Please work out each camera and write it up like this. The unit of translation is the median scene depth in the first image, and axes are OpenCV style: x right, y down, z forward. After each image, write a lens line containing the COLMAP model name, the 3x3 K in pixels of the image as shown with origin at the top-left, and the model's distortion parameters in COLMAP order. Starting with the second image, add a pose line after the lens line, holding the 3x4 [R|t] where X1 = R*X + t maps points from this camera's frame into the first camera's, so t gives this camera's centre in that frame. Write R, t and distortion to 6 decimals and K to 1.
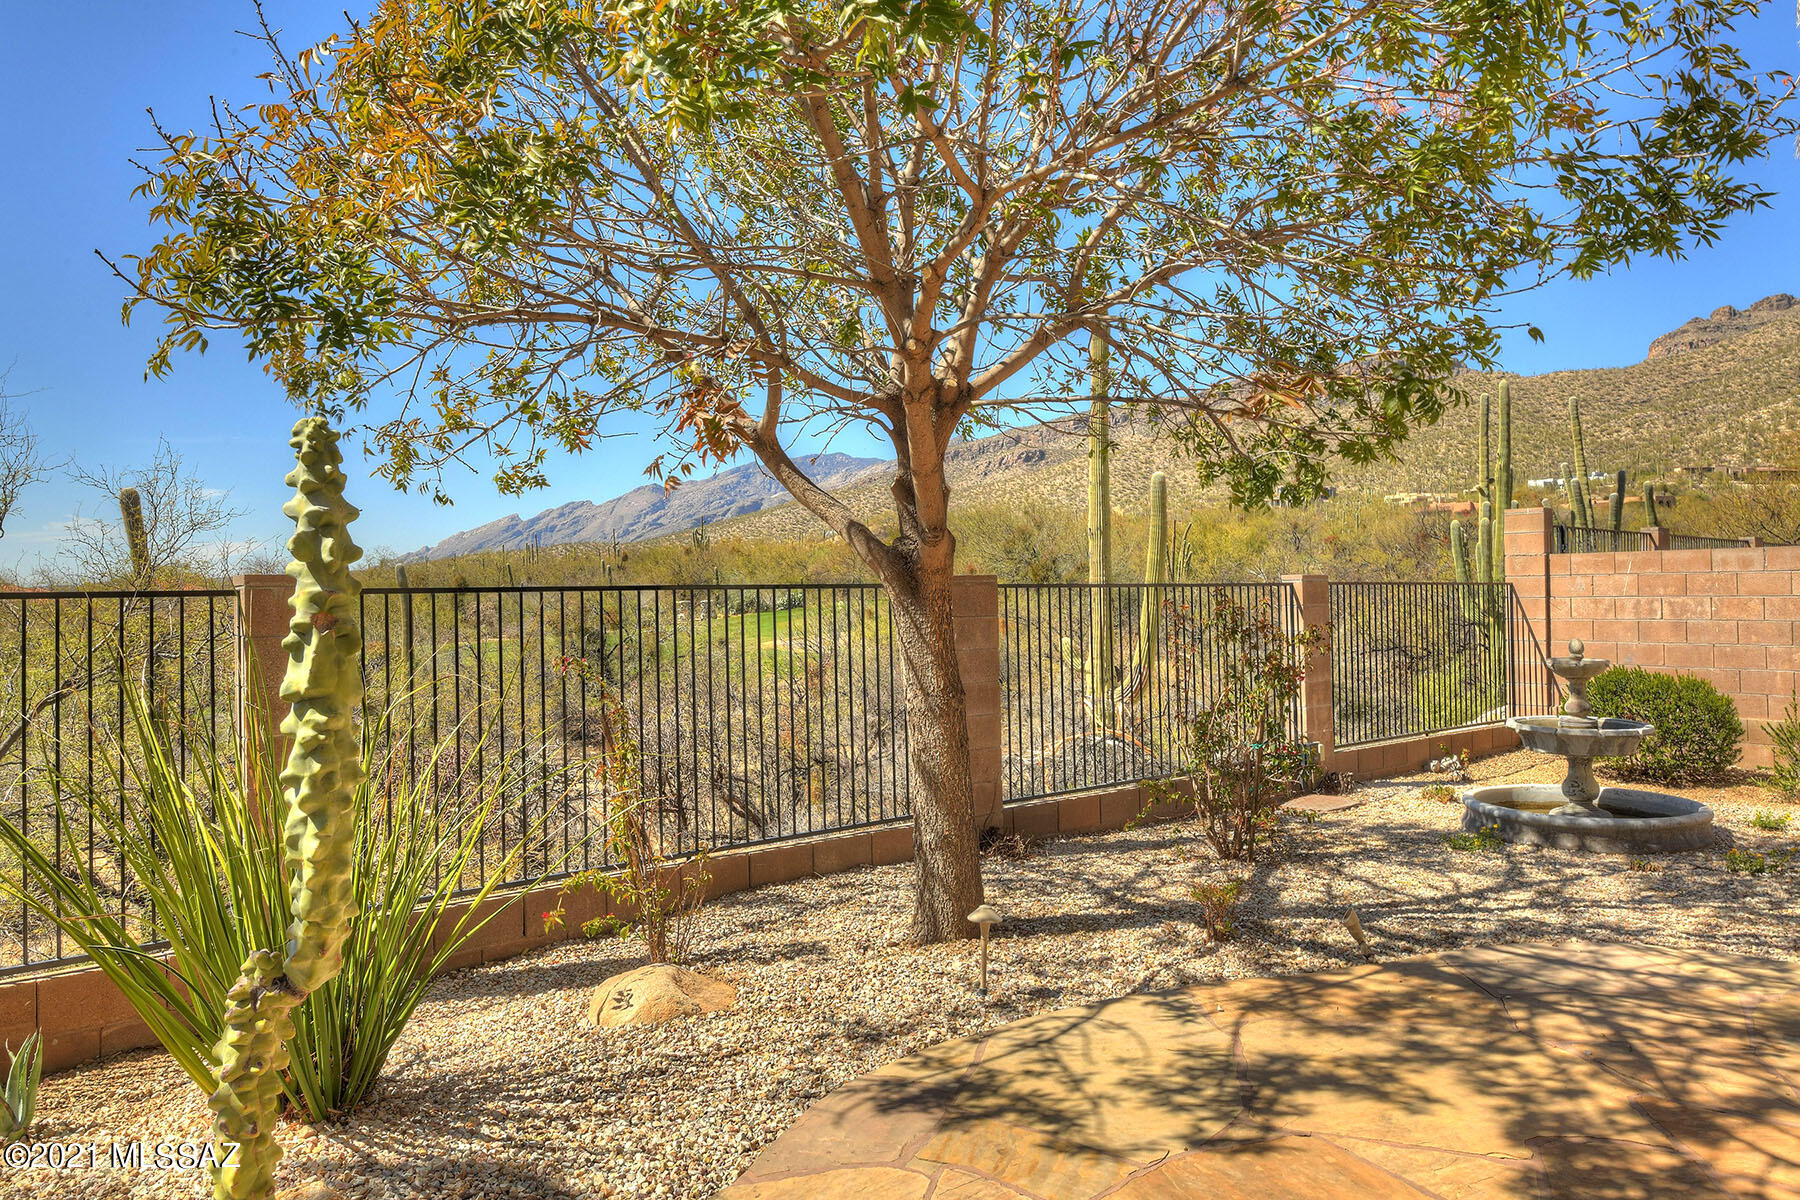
lens RADIAL K [[1267.6, 0, 900.0], [0, 1267.6, 600.0], [0, 0, 1]] dist [0.018636, -0.001183]
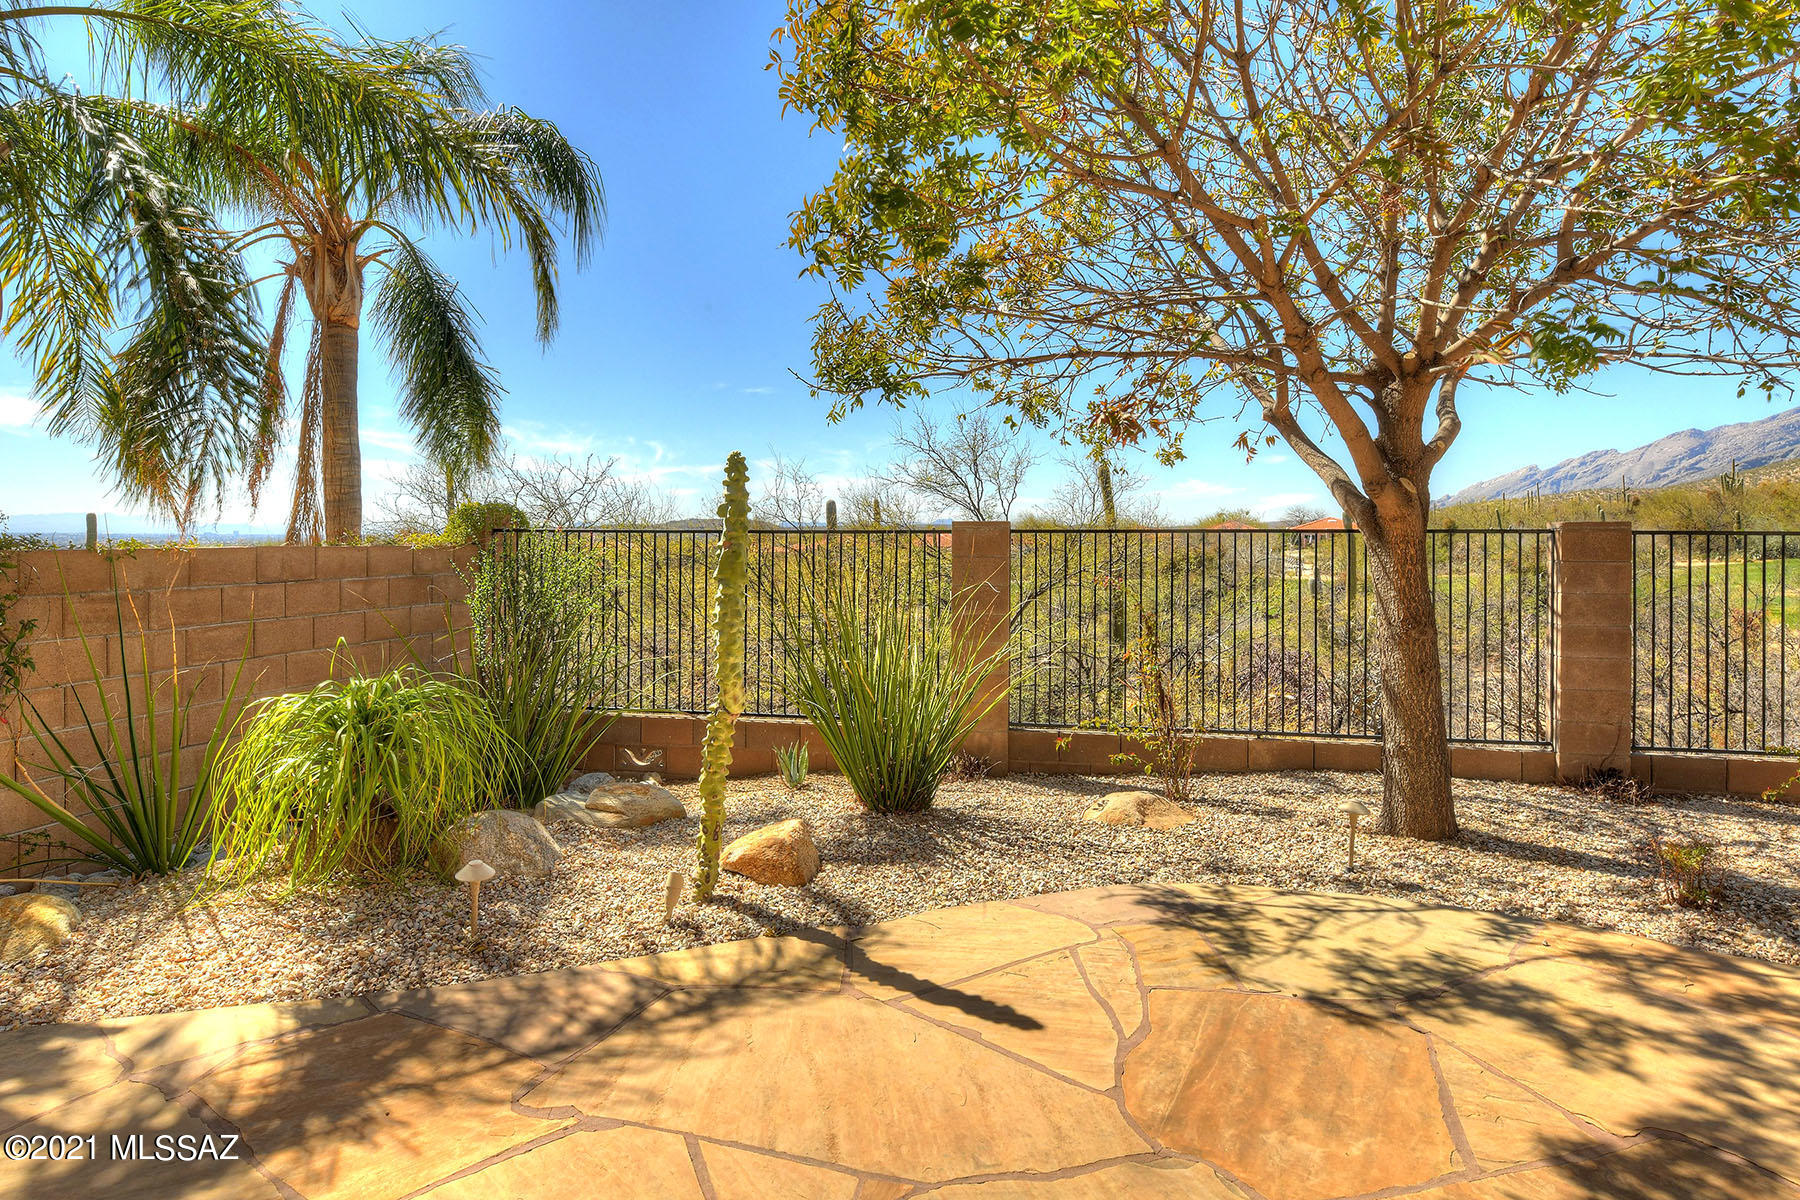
lens RADIAL K [[997.4, 0, 899.0], [0, 997.4, 536.1], [0, 0, 1]] dist [-0.003071, -0.001646]
pose [[0.613387, 0.014218, -0.789655, 0.615646], [-0.015302, 0.999864, 0.006116, -0.006289], [0.789634, 0.008332, 0.613521, 0.096888]]
